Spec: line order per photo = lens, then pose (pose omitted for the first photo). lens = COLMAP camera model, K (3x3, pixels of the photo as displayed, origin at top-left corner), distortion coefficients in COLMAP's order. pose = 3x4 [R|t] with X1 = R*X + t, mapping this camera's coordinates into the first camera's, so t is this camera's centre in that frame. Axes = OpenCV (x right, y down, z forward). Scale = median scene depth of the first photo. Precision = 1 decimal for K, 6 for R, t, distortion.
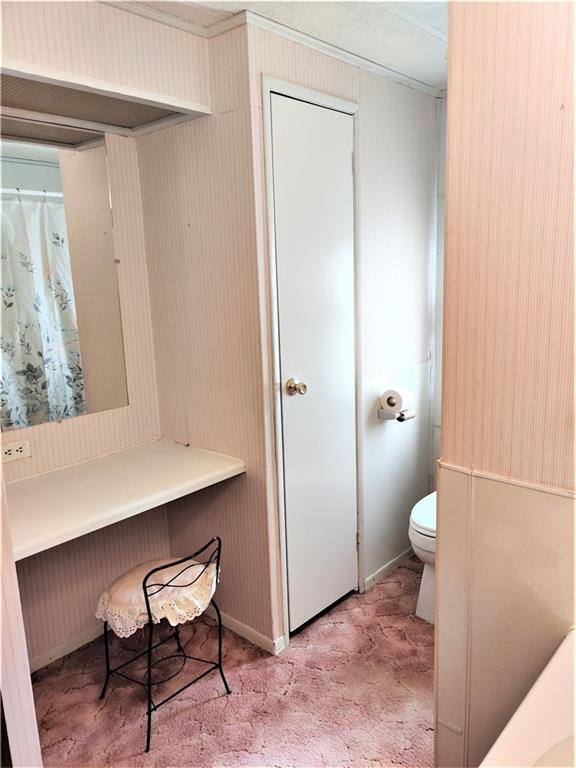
lens RADIAL K [[574.3, 0, 288.4], [0, 574.3, 384.0], [0, 0, 1]] dist [0.009821, -0.000035]
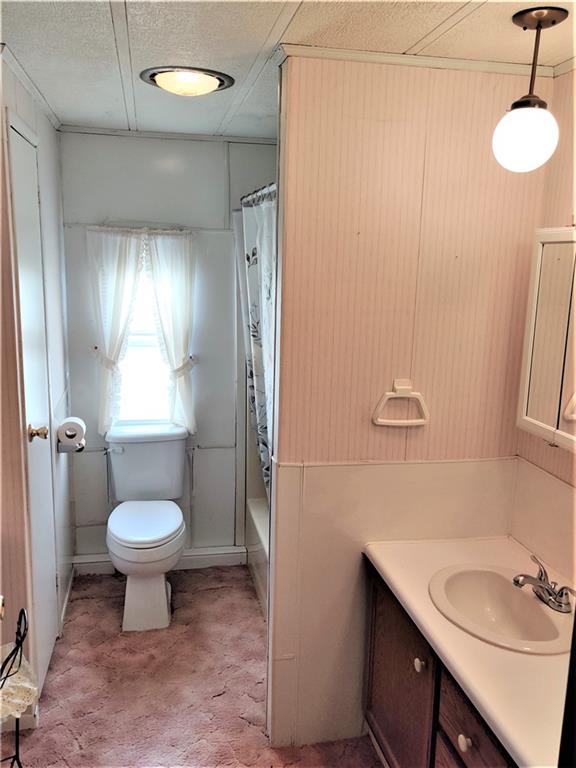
lens RADIAL K [[662.6, 0, 287.2], [0, 662.6, 383.7], [0, 0, 1]] dist [0.007732, -0.008094]
pose [[0.593747, -0.111585, 0.796877, -0.607527], [0.118024, 0.991704, 0.050928, -0.083069], [-0.795949, 0.063812, 0.601991, 0.014137]]
